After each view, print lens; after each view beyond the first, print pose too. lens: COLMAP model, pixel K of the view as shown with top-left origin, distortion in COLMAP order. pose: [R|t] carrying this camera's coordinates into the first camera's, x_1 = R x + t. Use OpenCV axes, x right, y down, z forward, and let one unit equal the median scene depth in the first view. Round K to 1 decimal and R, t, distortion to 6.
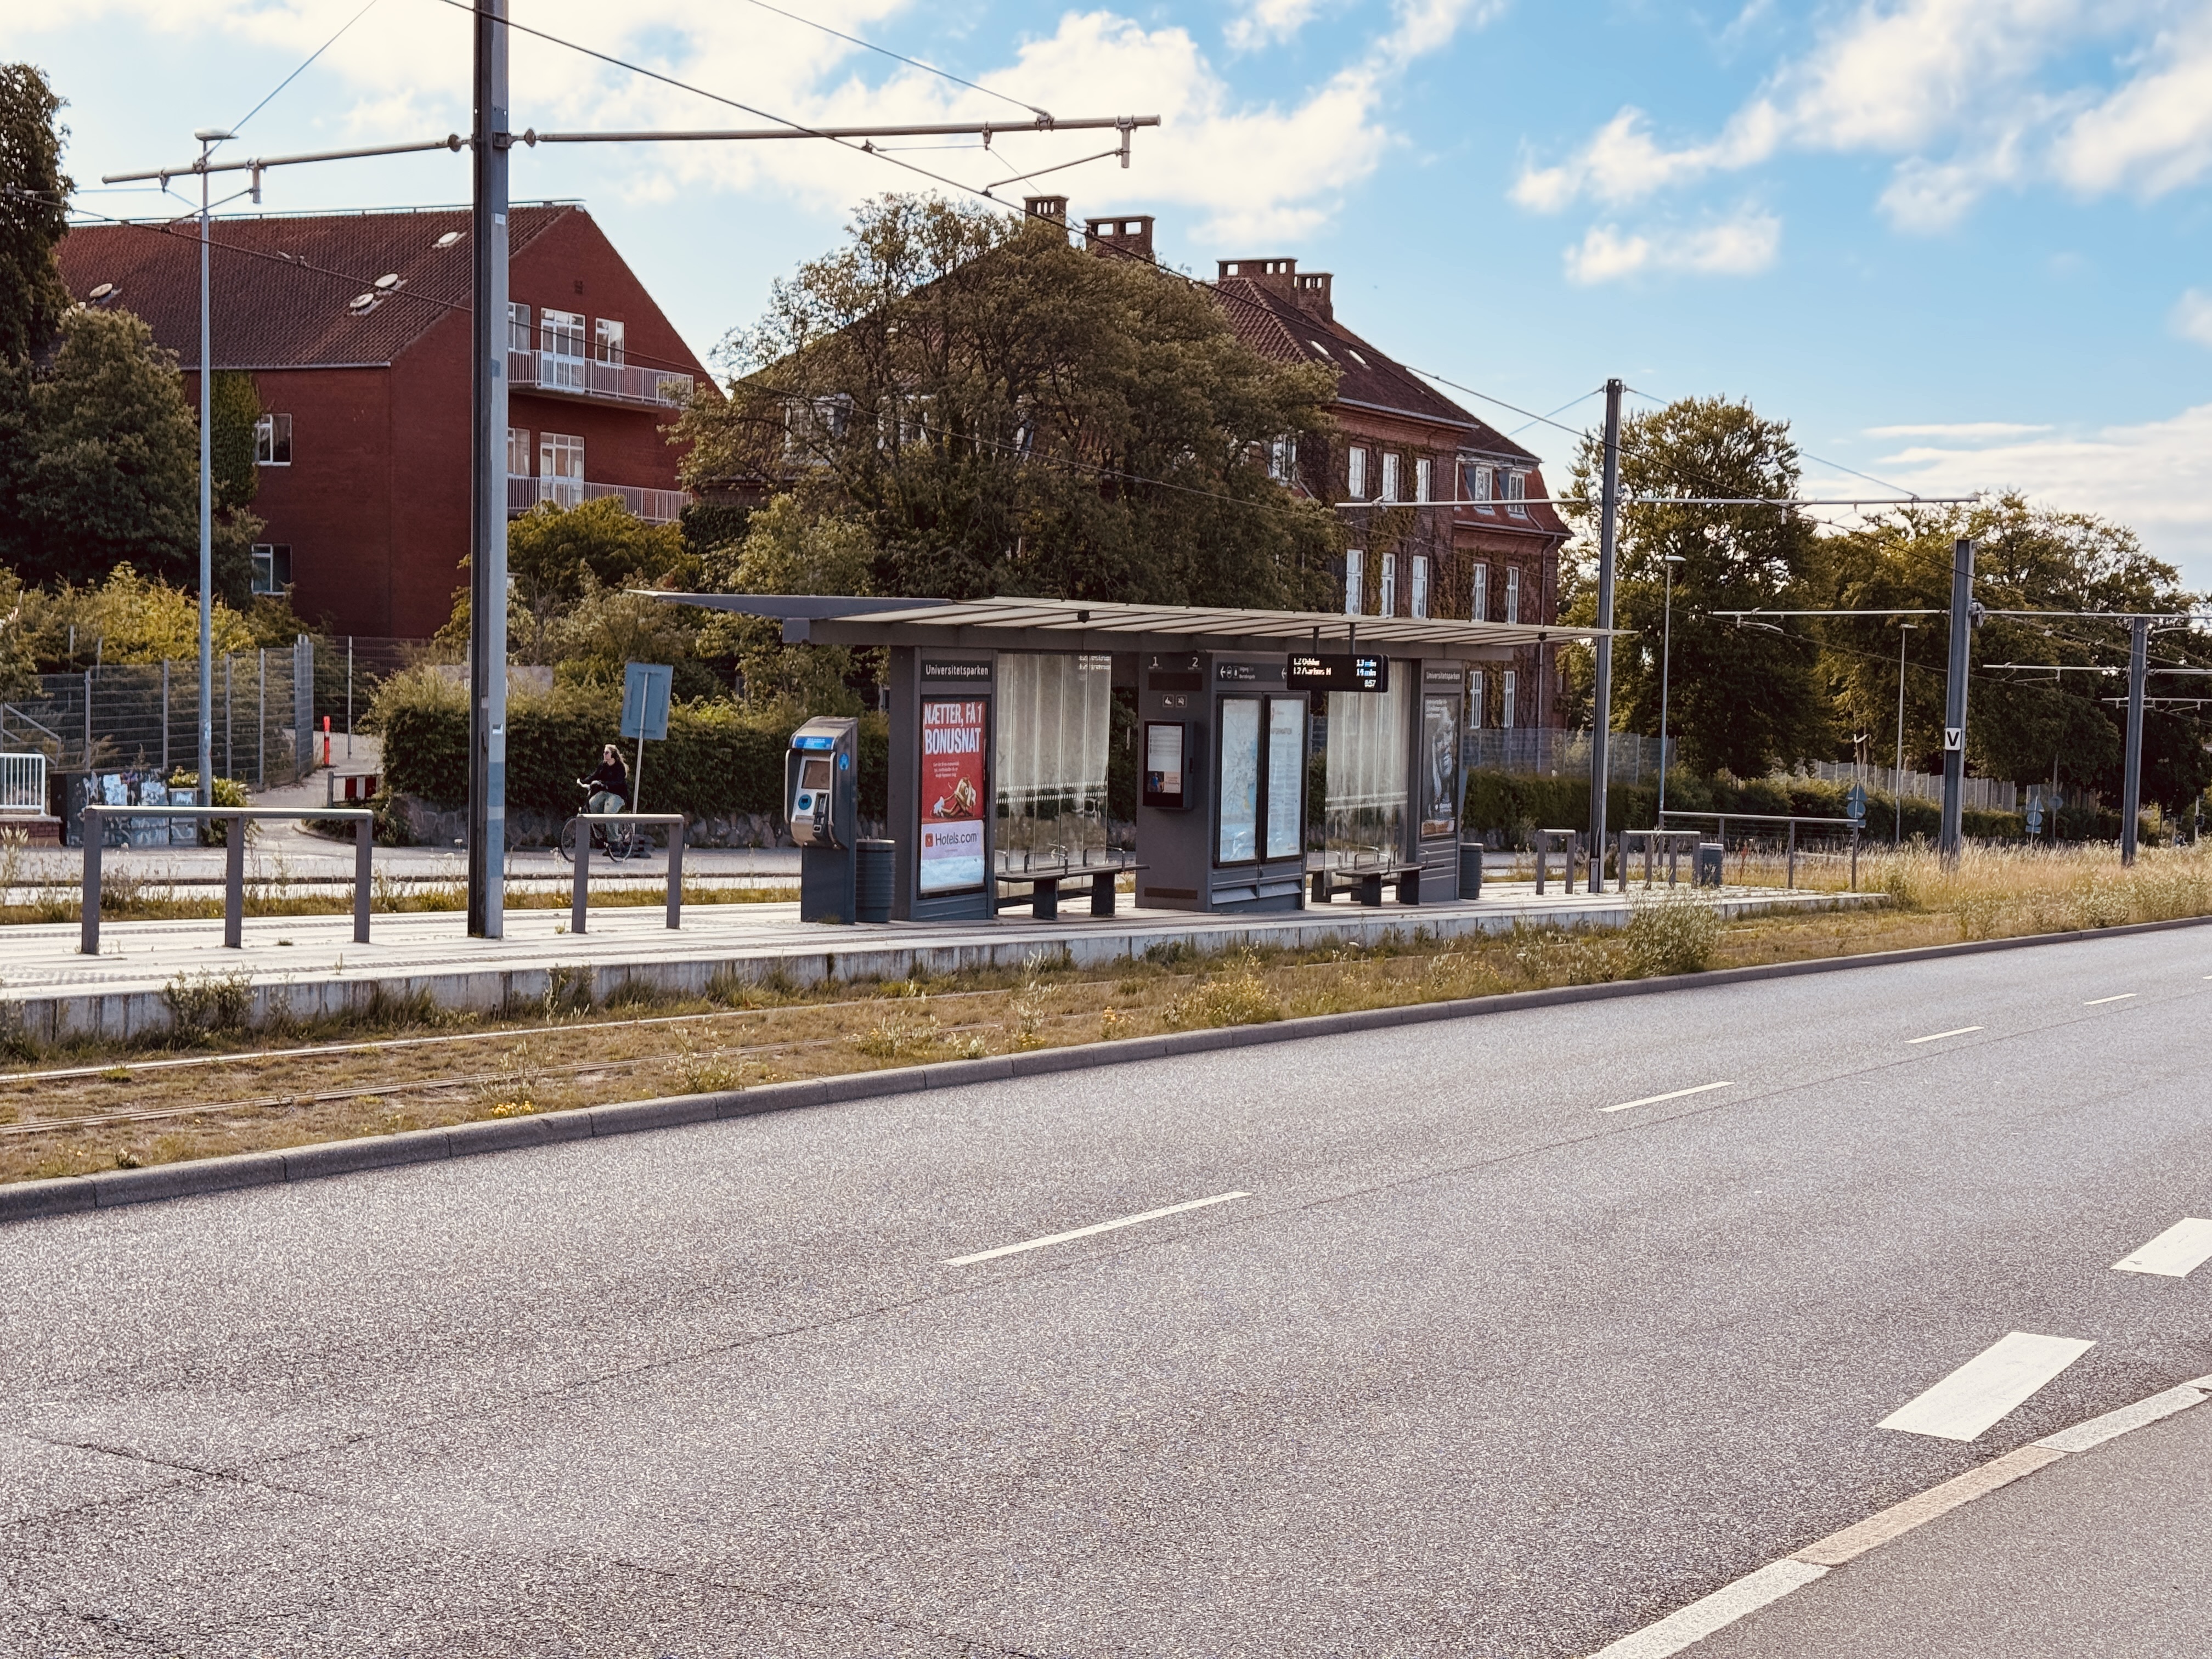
lens RADIAL K [[3077.0, 0, 1106.0], [0, 3077.0, 829.5], [0, 0, 1]] dist [0.206236, -0.253515]
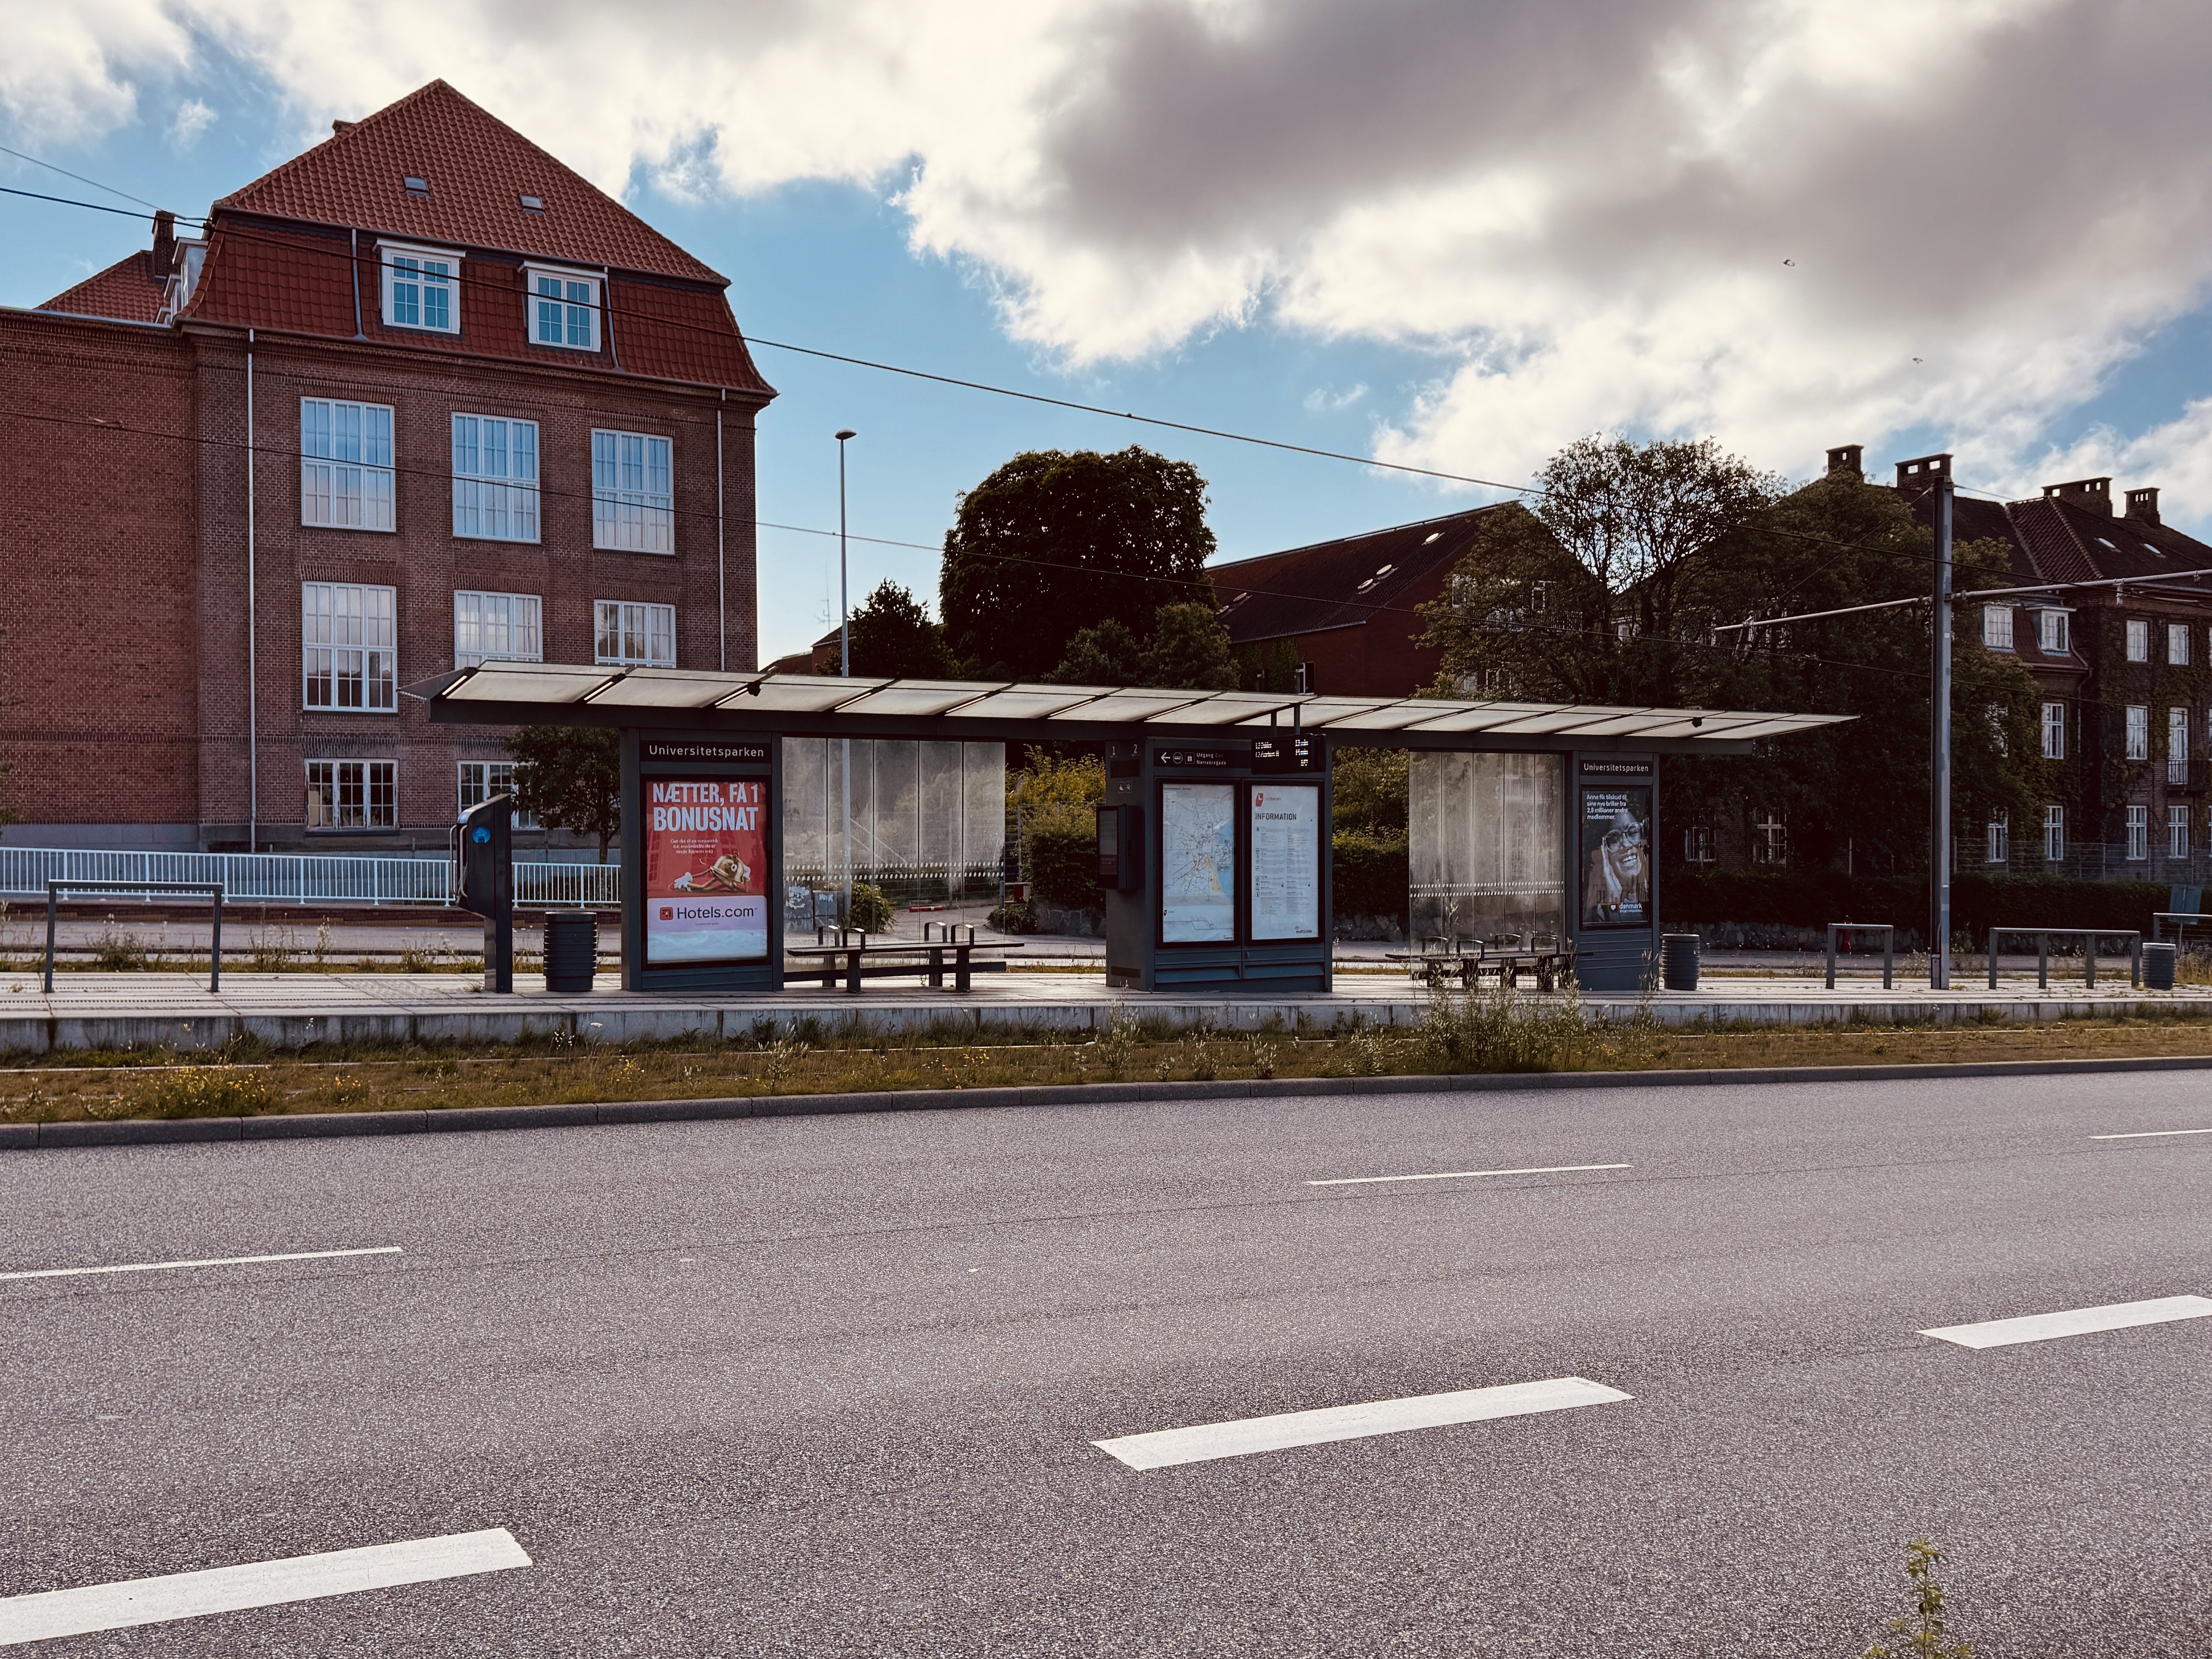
lens RADIAL K [[1866.7, 0, 1106.0], [0, 1866.7, 829.5], [0, 0, 1]] dist [0.213433, -0.302144]
pose [[0.860994, -0.022262, -0.508127, 0.321938], [-0.007750, 0.998351, -0.056872, 0.008196], [0.508555, 0.052905, 0.859402, 0.434717]]
